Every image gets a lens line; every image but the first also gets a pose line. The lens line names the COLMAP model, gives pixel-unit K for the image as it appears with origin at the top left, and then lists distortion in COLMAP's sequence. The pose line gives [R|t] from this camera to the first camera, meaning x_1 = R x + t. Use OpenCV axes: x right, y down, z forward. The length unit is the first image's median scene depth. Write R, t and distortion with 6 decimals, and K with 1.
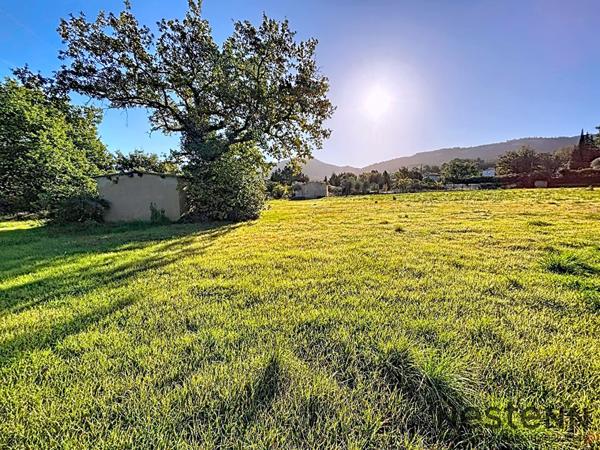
lens RADIAL K [[240.0, 0, 297.2], [0, 240.0, 226.3], [0, 0, 1]] dist [-0.007433, 0.000354]
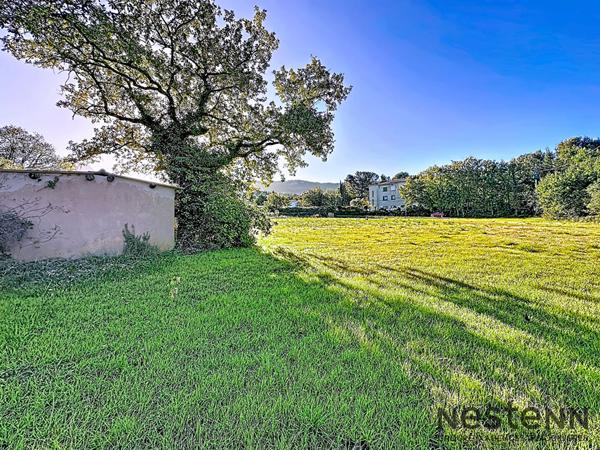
lens RADIAL K [[254.7, 0, 301.7], [0, 254.7, 216.8], [0, 0, 1]] dist [-0.001388, -0.000942]
pose [[0.724678, 0.028564, 0.688496, -0.956774], [0.071791, 0.990574, -0.116660, -0.010958], [-0.685338, 0.133968, 0.715796, 0.282055]]
